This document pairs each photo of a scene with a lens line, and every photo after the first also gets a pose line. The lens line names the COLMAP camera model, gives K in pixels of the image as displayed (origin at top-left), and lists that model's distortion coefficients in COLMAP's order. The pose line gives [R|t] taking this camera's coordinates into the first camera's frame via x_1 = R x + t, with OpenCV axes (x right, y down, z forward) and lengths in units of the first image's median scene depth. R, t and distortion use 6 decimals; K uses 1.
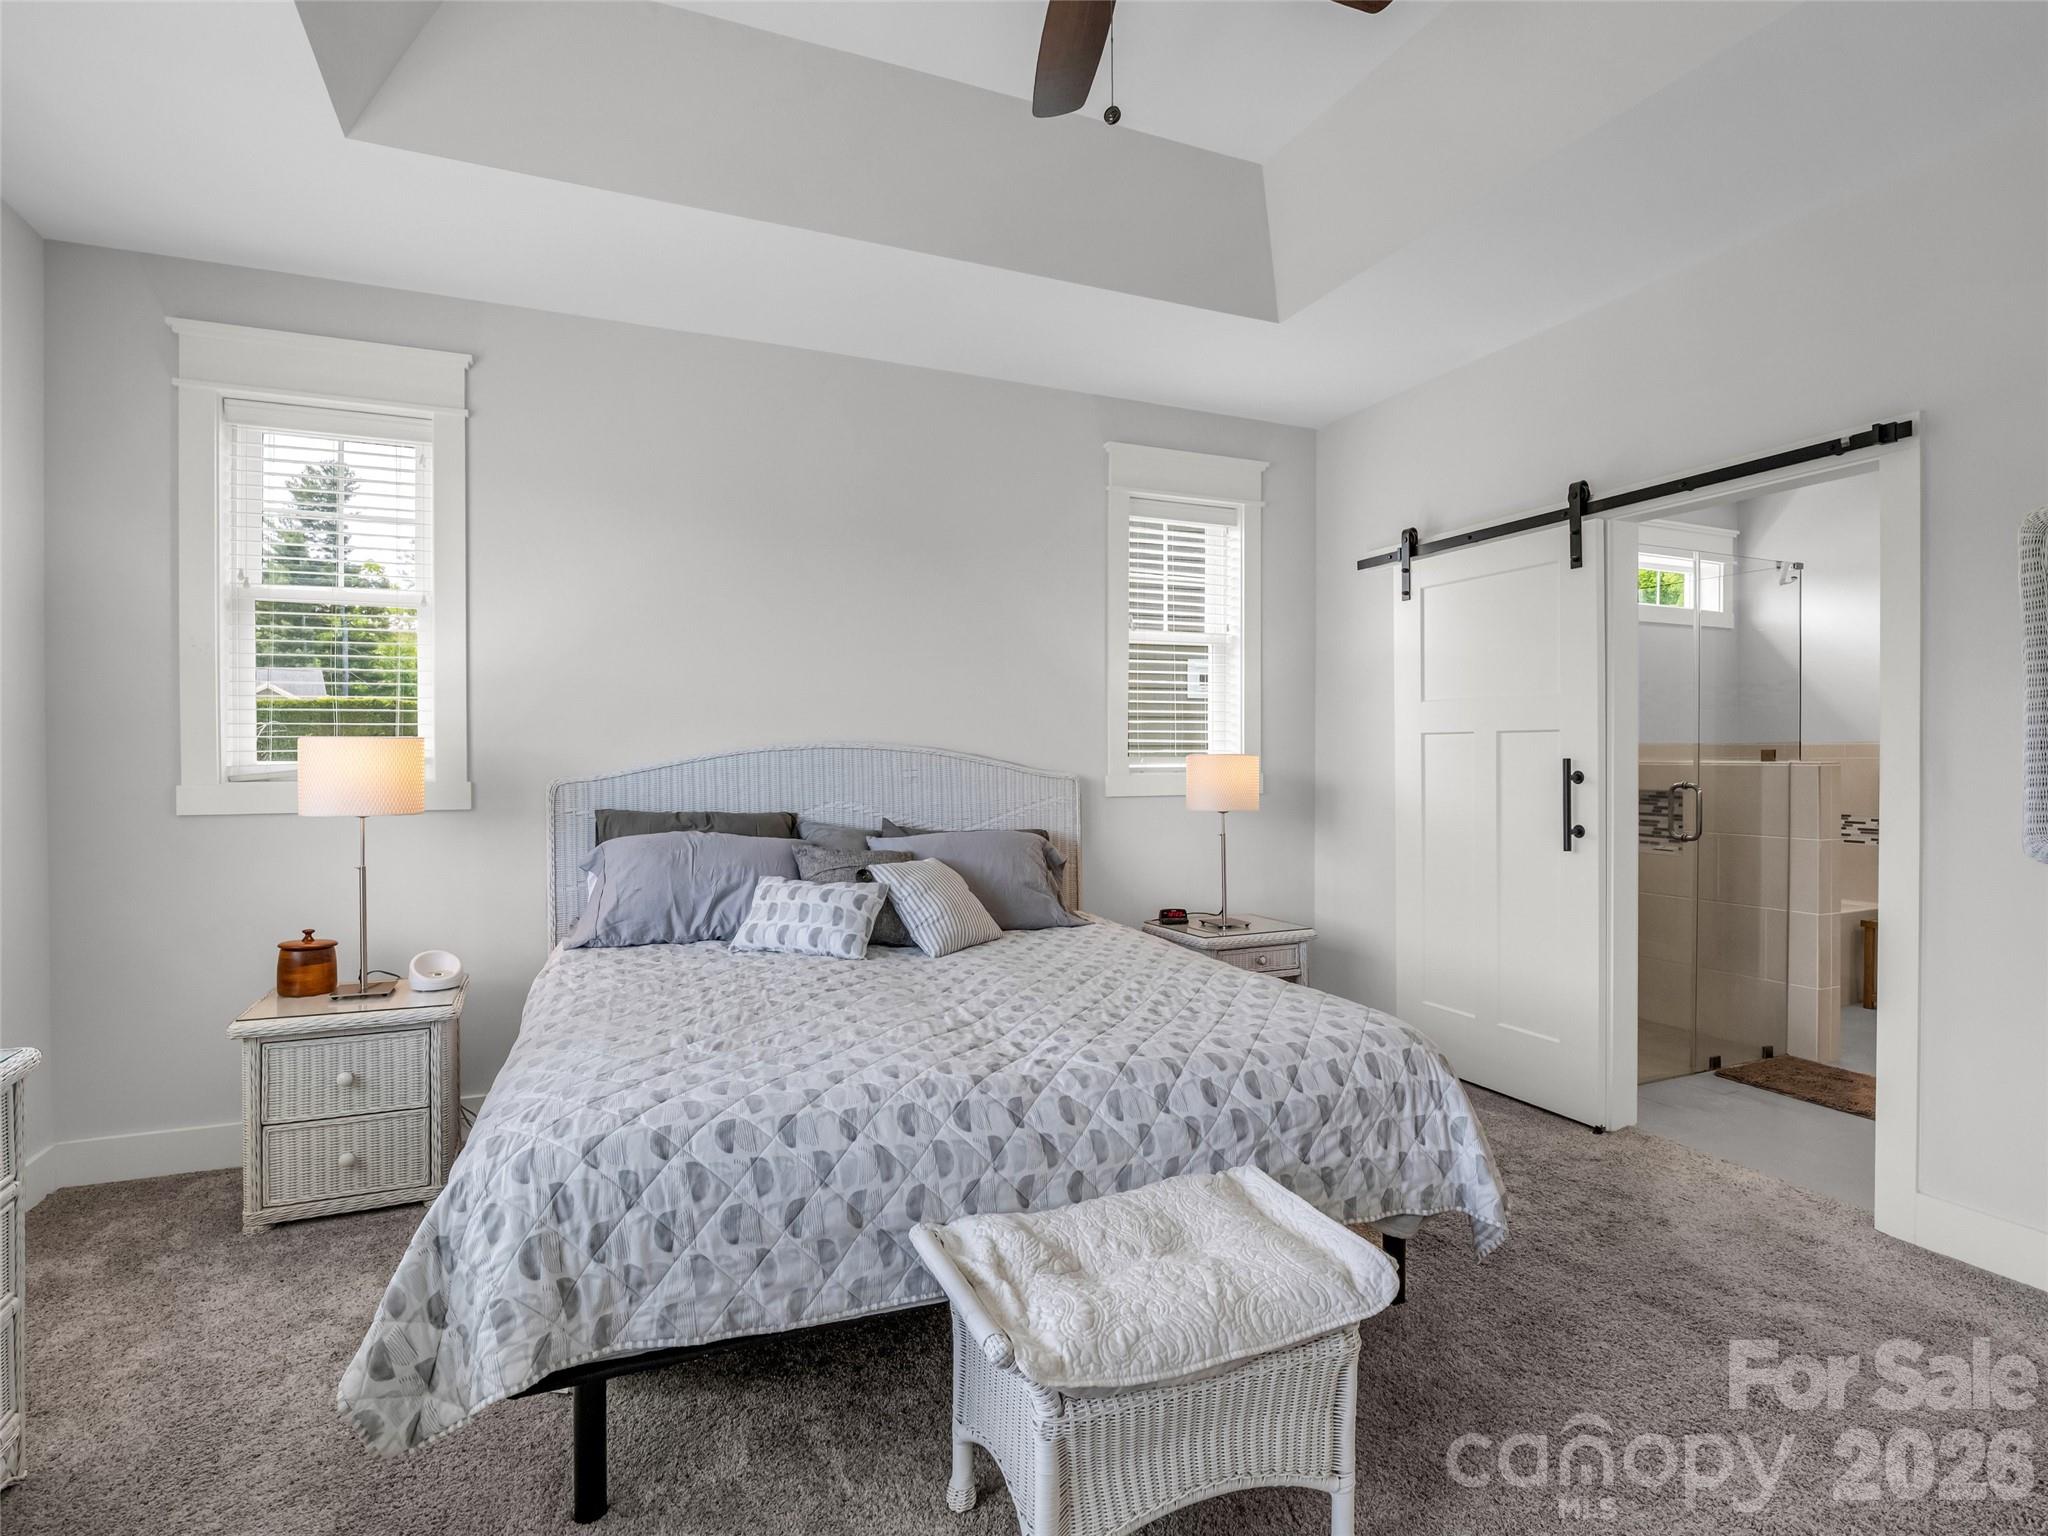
lens RADIAL K [[1019.2, 0, 981.4], [0, 1019.2, 770.3], [0, 0, 1]] dist [-0.001477, -0.000650]
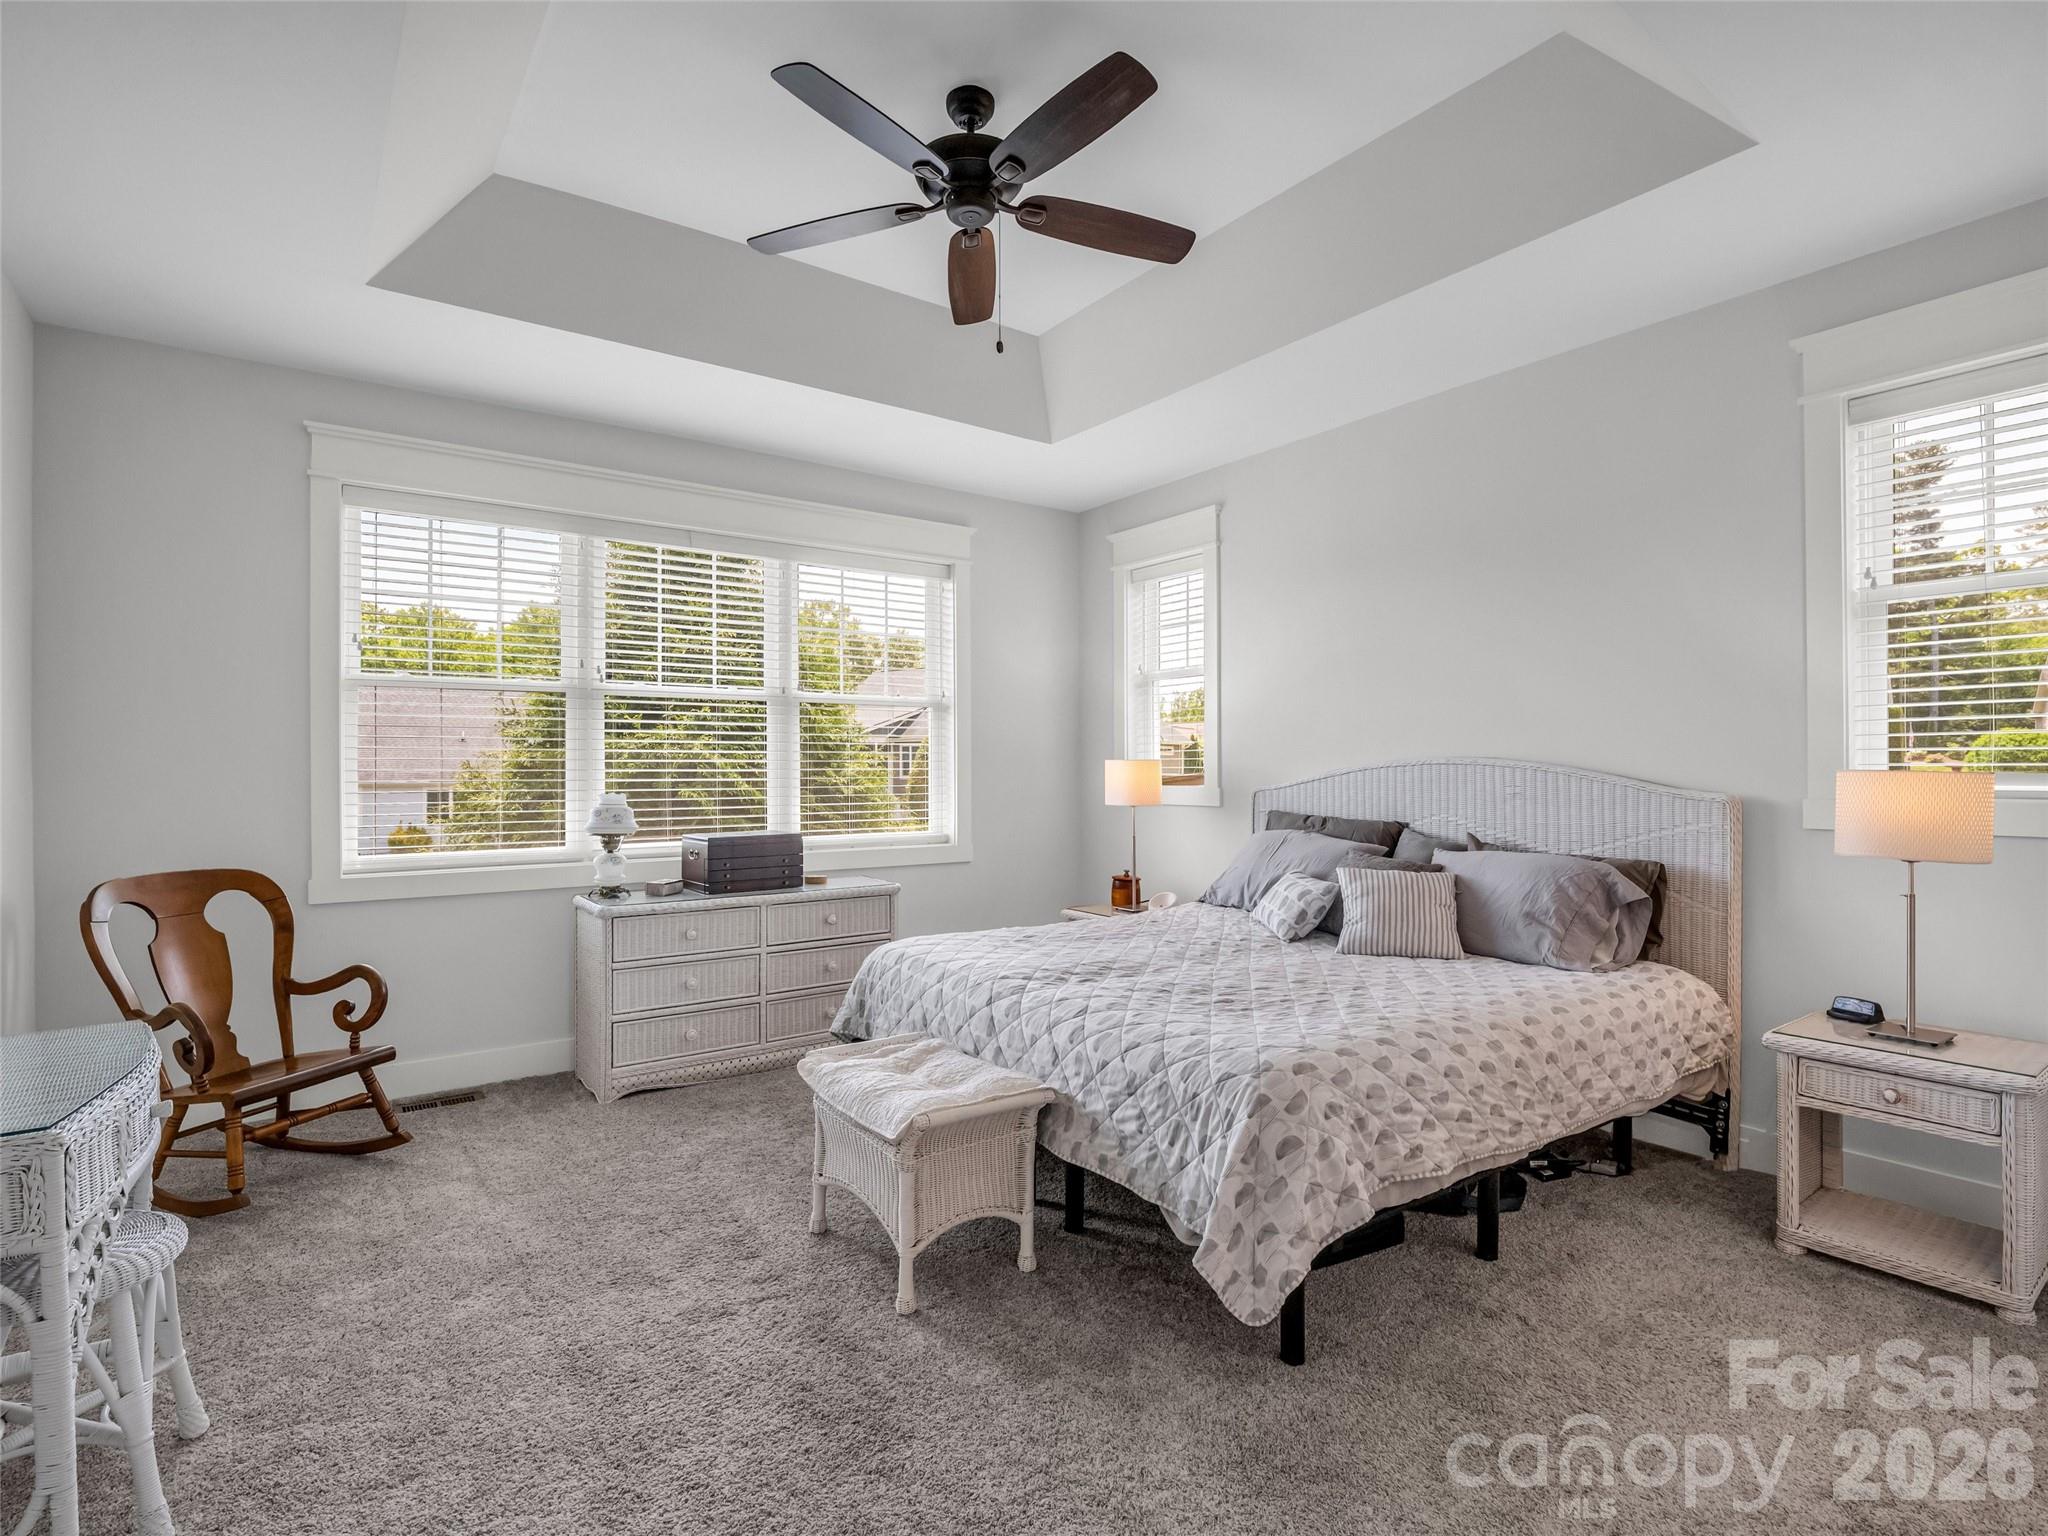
lens RADIAL K [[1003.0, 0, 1007.4], [0, 1003.0, 766.6], [0, 0, 1]] dist [-0.003499, -0.000020]
pose [[0.222368, -0.001668, -0.974961, 0.694114], [-0.013777, 0.999893, -0.004853, -0.006831], [0.974865, 0.014511, 0.222322, 0.300325]]
